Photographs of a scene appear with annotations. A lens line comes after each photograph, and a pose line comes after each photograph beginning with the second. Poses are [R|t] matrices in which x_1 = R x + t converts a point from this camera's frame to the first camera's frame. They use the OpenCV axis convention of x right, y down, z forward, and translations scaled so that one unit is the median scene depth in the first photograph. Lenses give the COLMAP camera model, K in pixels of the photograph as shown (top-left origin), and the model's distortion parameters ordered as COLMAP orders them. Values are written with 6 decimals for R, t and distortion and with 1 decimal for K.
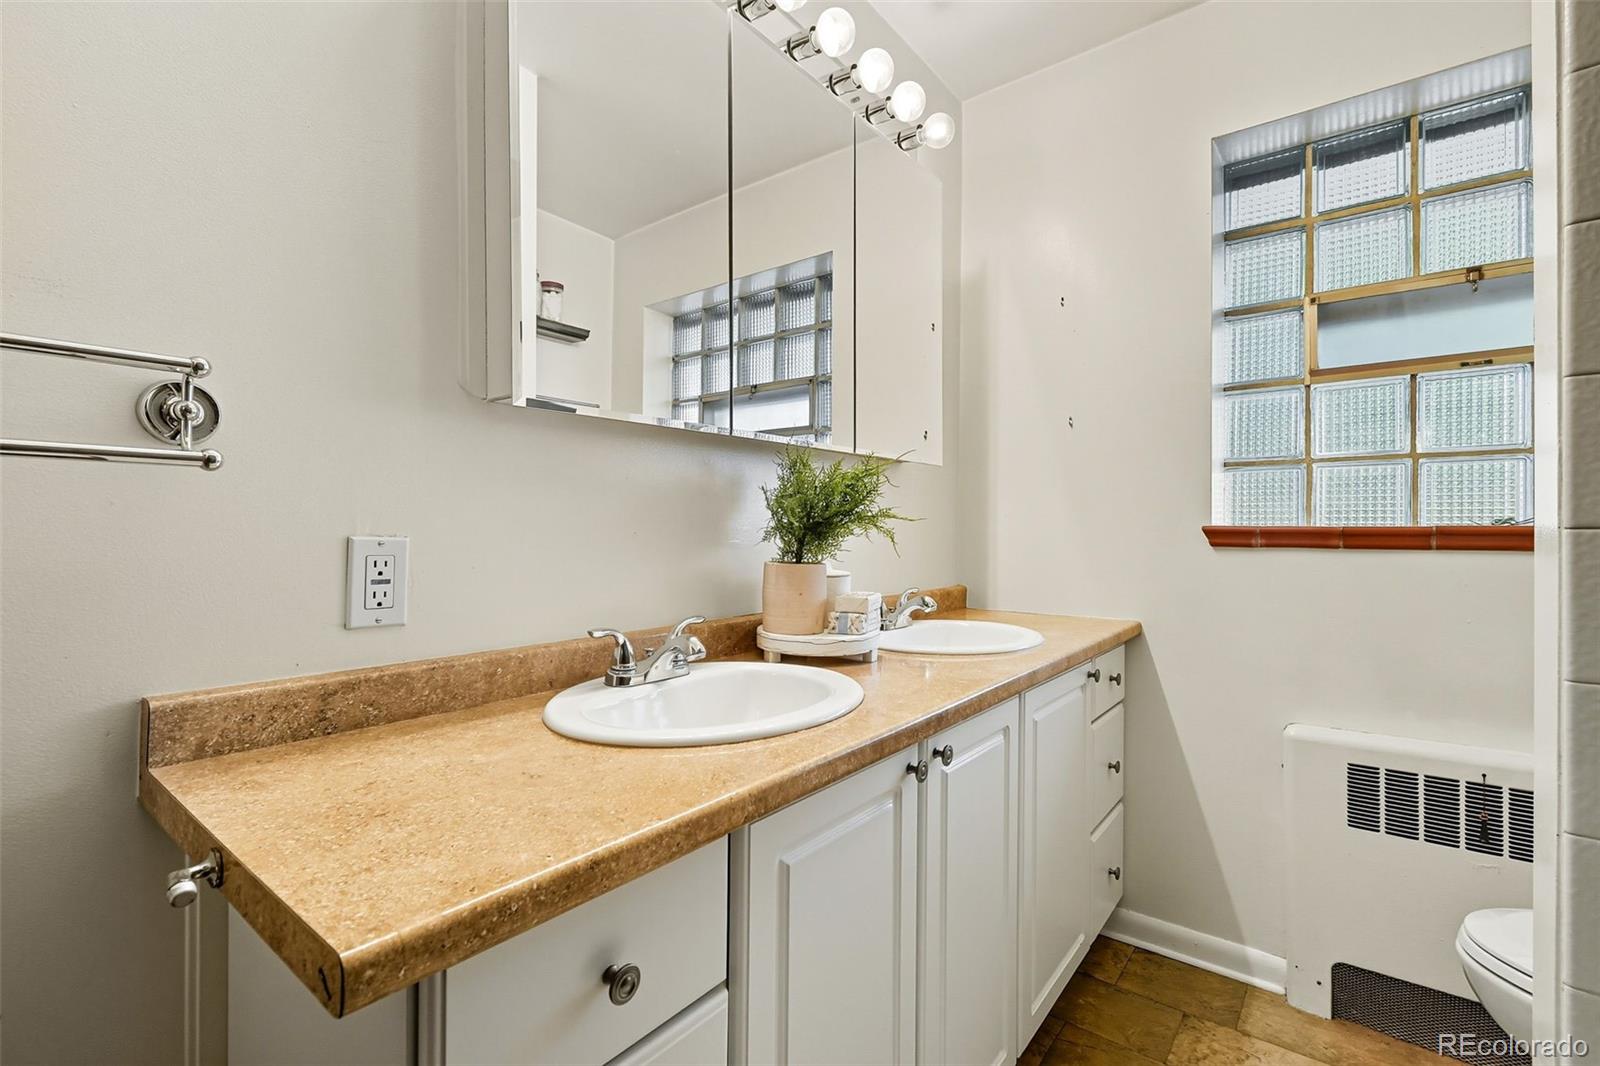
lens RADIAL K [[719.4, 0, 799.8], [0, 719.4, 540.1], [0, 0, 1]] dist [0.002864, 0.002848]
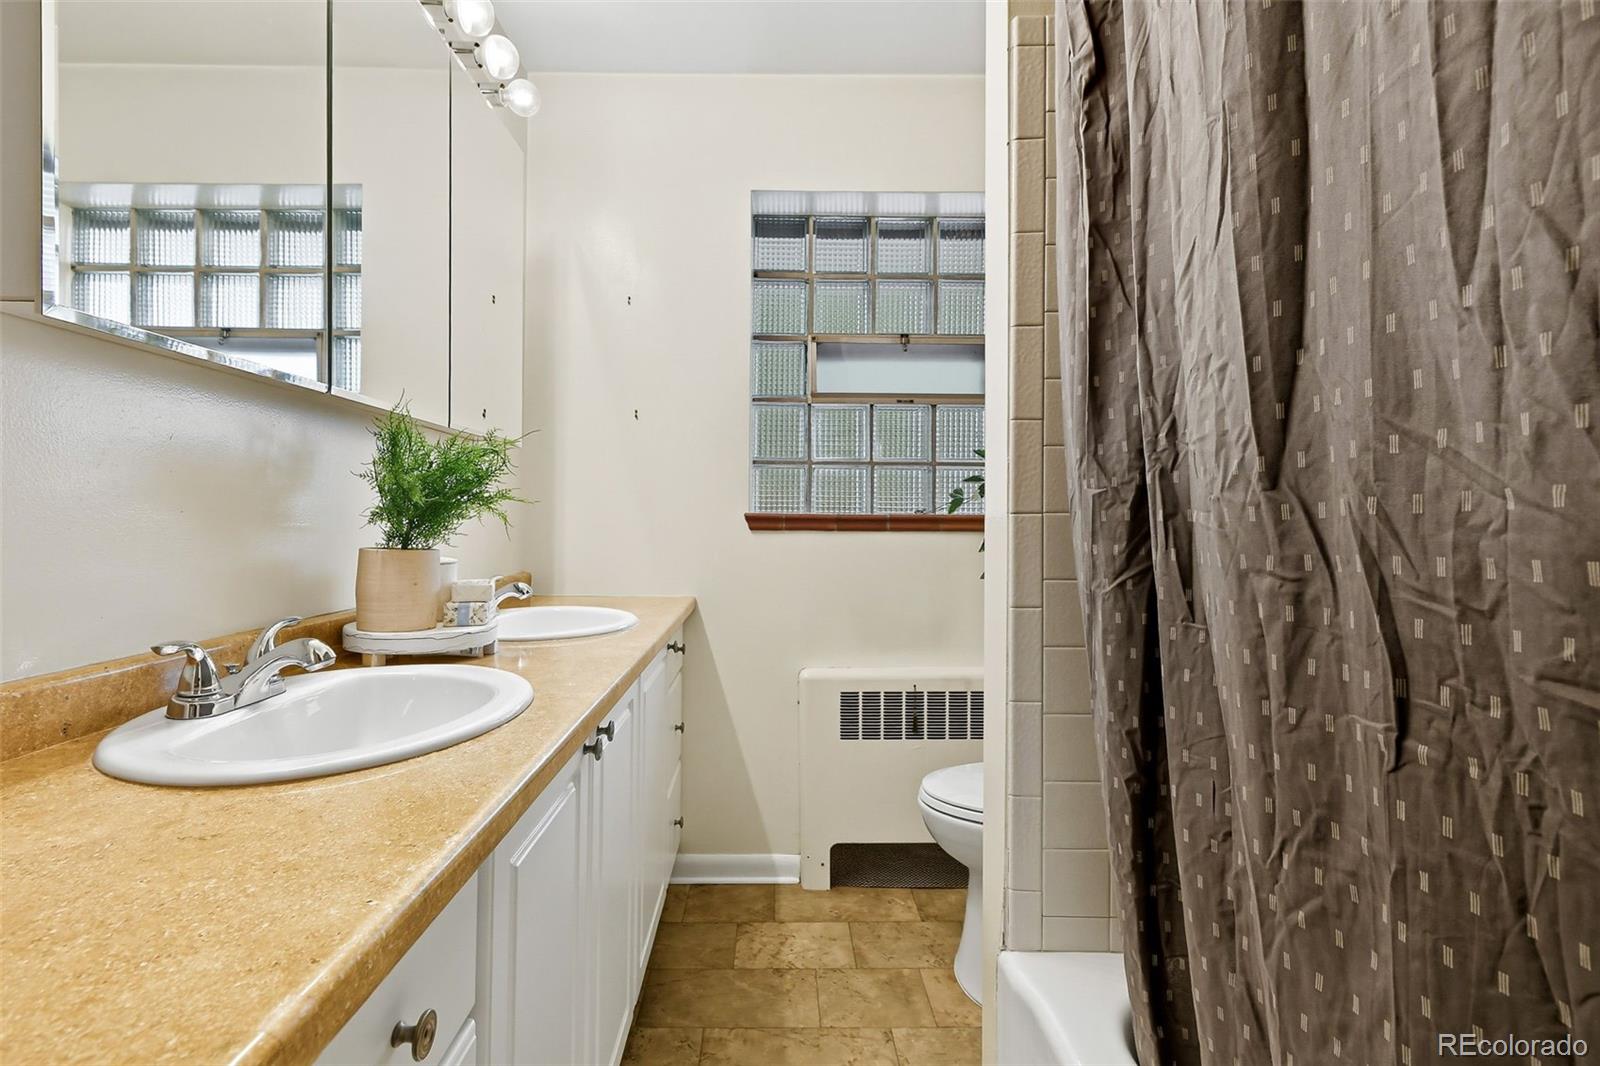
lens RADIAL K [[719.4, 0, 796.0], [0, 719.4, 528.8], [0, 0, 1]] dist [0.002864, 0.002848]
pose [[0.780629, -0.004053, 0.624982, -0.128437], [0.003464, 0.999992, 0.002158, 0.004972], [-0.624985, 0.000480, 0.780636, 0.017497]]
